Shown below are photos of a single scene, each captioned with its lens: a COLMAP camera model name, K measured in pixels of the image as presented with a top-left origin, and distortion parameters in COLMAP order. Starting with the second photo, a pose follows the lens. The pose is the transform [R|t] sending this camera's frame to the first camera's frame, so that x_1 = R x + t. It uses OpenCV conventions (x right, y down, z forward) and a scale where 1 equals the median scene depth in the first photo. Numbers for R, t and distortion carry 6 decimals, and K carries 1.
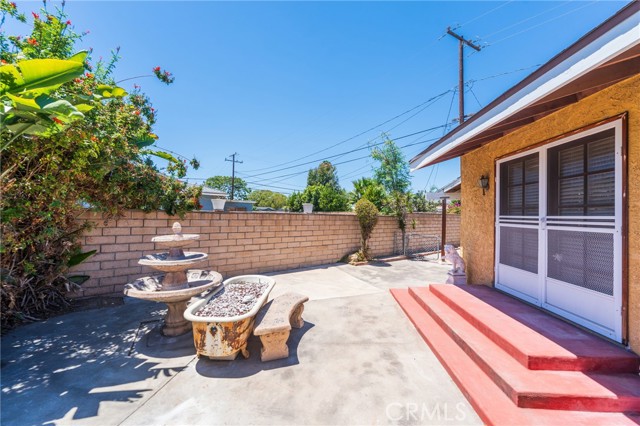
lens RADIAL K [[258.1, 0, 320.5], [0, 258.1, 212.8], [0, 0, 1]] dist [-0.004342, -0.000443]
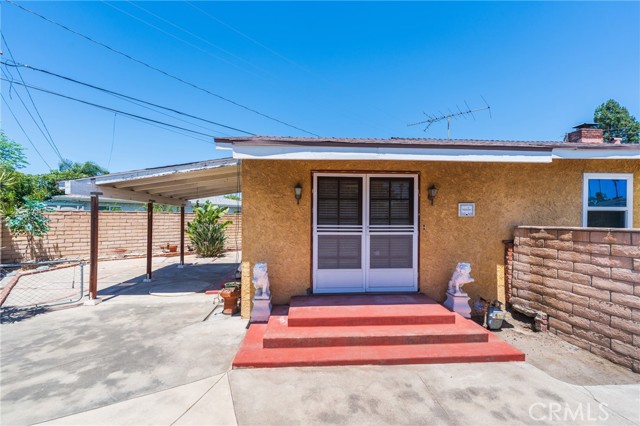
lens RADIAL K [[258.1, 0, 319.9], [0, 258.1, 218.2], [0, 0, 1]] dist [-0.004342, -0.000443]
pose [[-0.123149, -0.007659, 0.992359, -0.412200], [-0.013552, 0.999890, 0.006035, -0.026601], [-0.992296, -0.012705, -0.123240, 1.243776]]
